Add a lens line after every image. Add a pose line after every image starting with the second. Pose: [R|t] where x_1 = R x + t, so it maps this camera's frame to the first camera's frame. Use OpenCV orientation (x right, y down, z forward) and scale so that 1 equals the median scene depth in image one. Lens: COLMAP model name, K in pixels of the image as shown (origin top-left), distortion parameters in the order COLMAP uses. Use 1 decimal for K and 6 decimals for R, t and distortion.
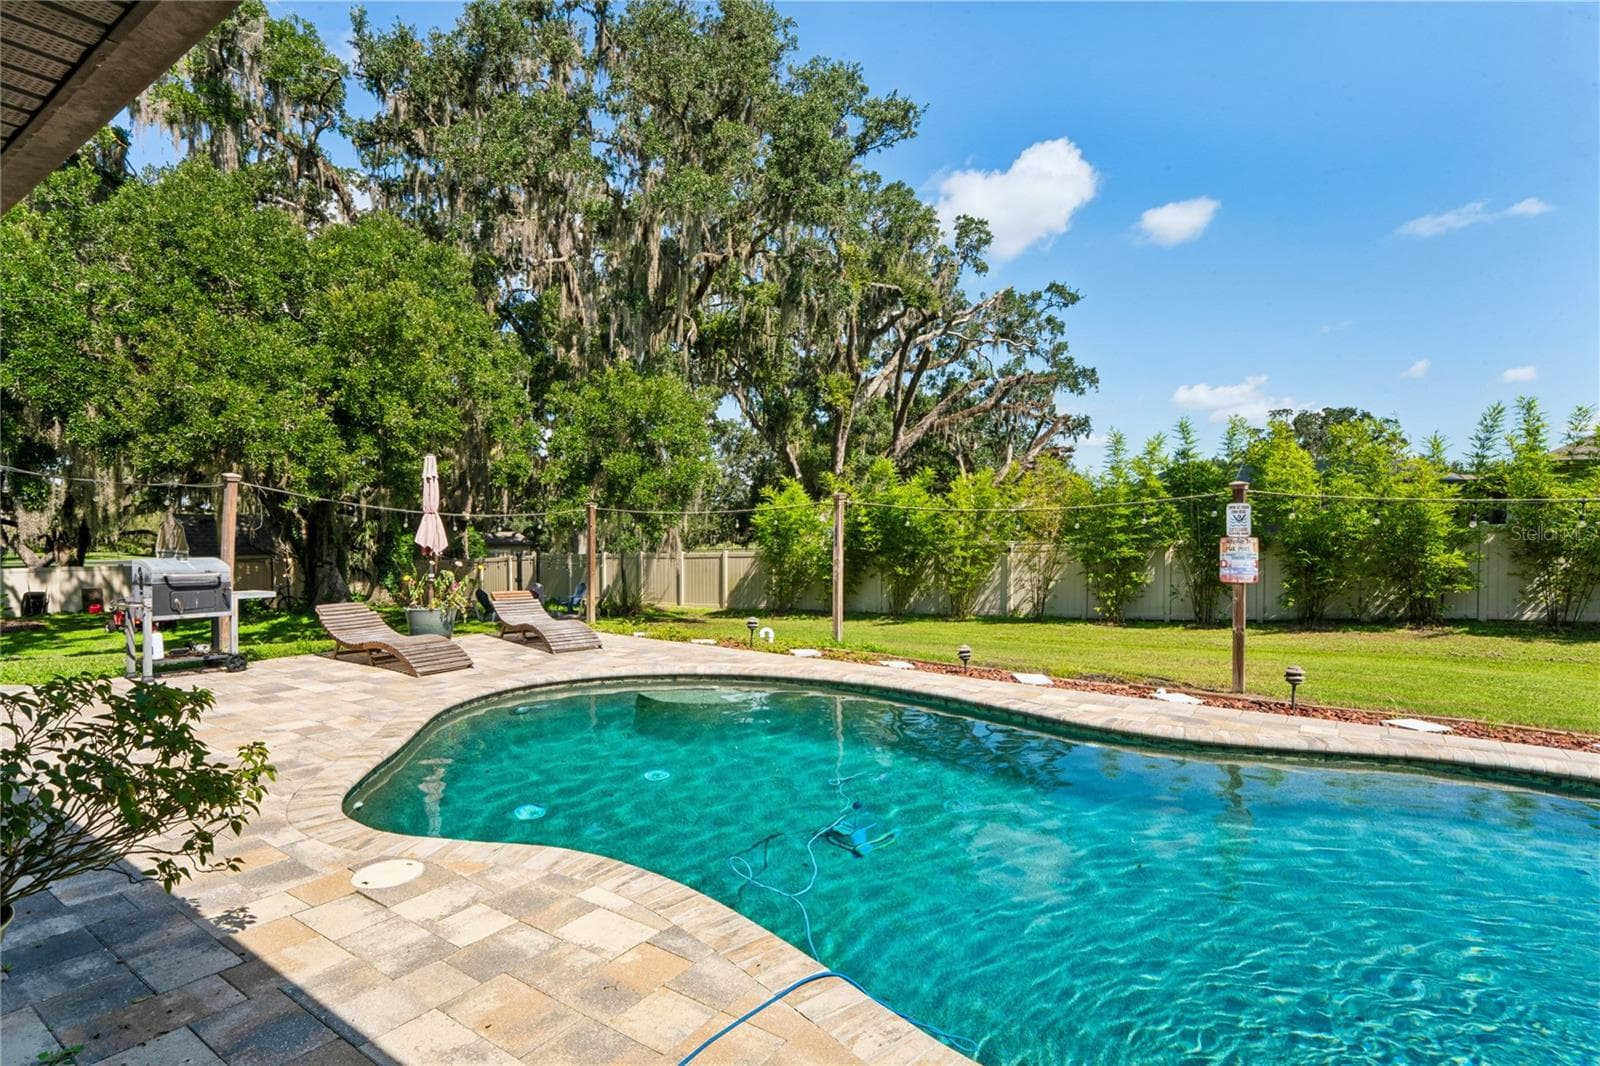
lens RADIAL K [[813.8, 0, 800.0], [0, 813.8, 533.0], [0, 0, 1]] dist [0.007143, 0.000475]
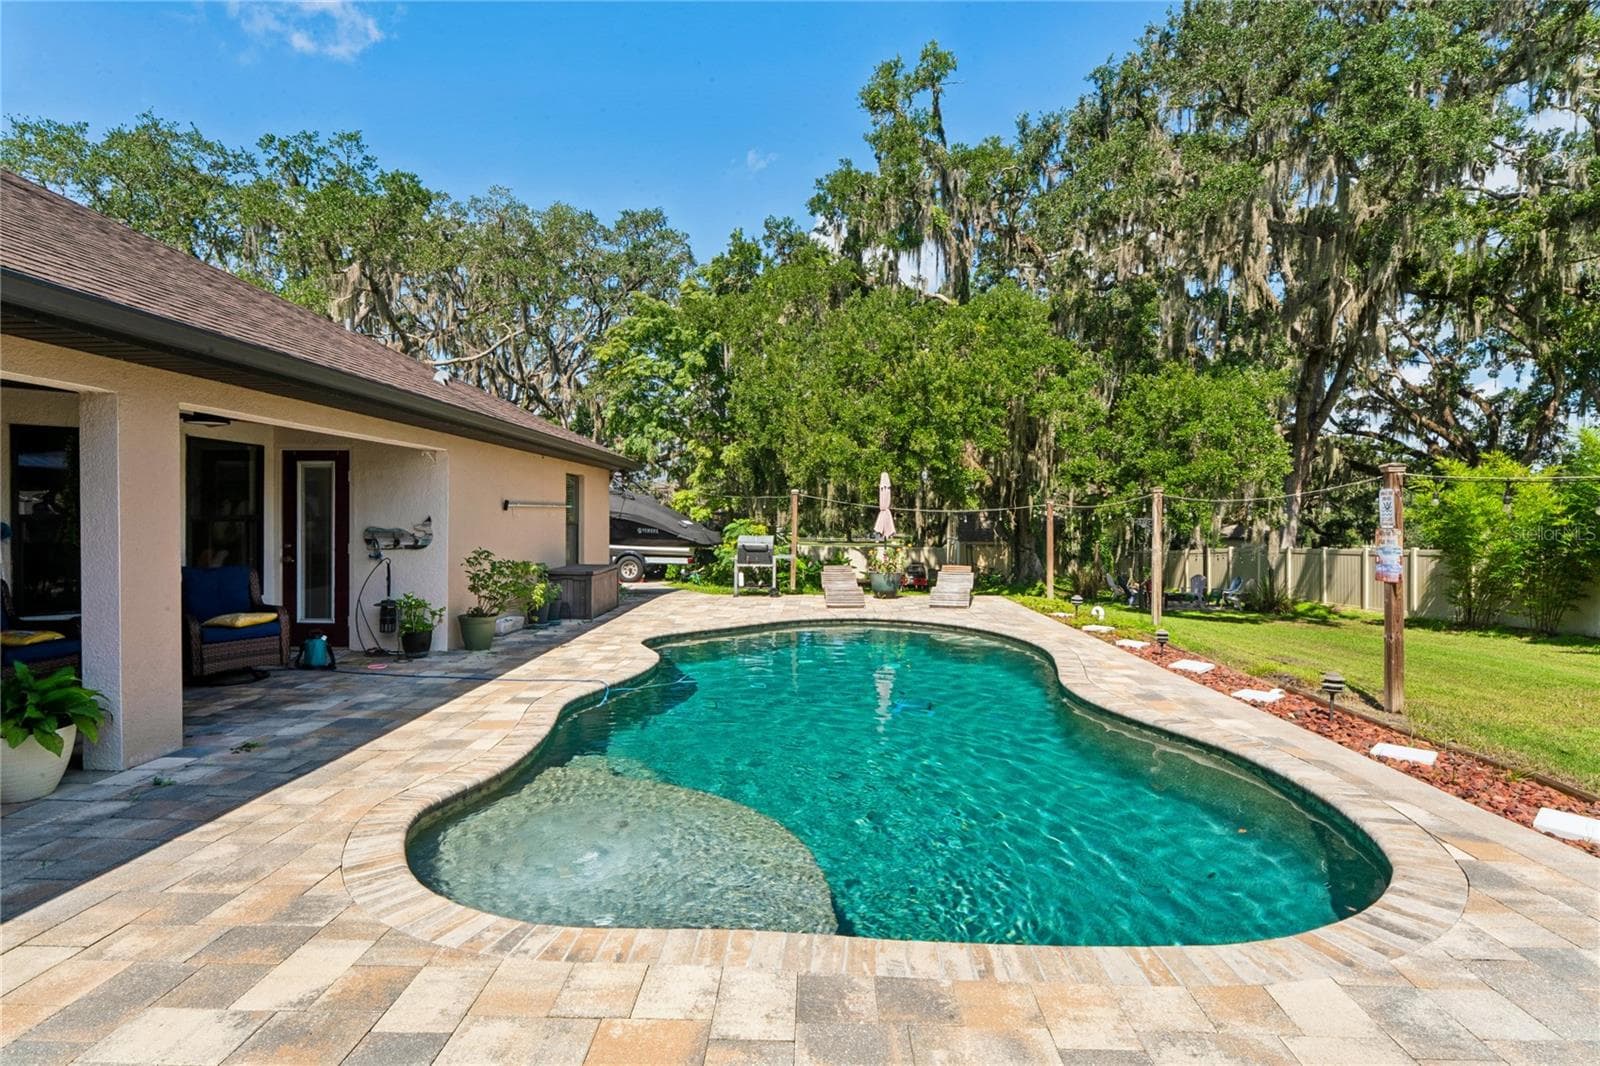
lens RADIAL K [[817.7, 0, 797.7], [0, 817.7, 515.3], [0, 0, 1]] dist [0.001726, -0.000405]
pose [[0.565610, -0.006210, -0.824649, 0.259075], [-0.006345, 0.999909, -0.011882, 0.001477], [0.824648, 0.011953, 0.565520, -0.002253]]
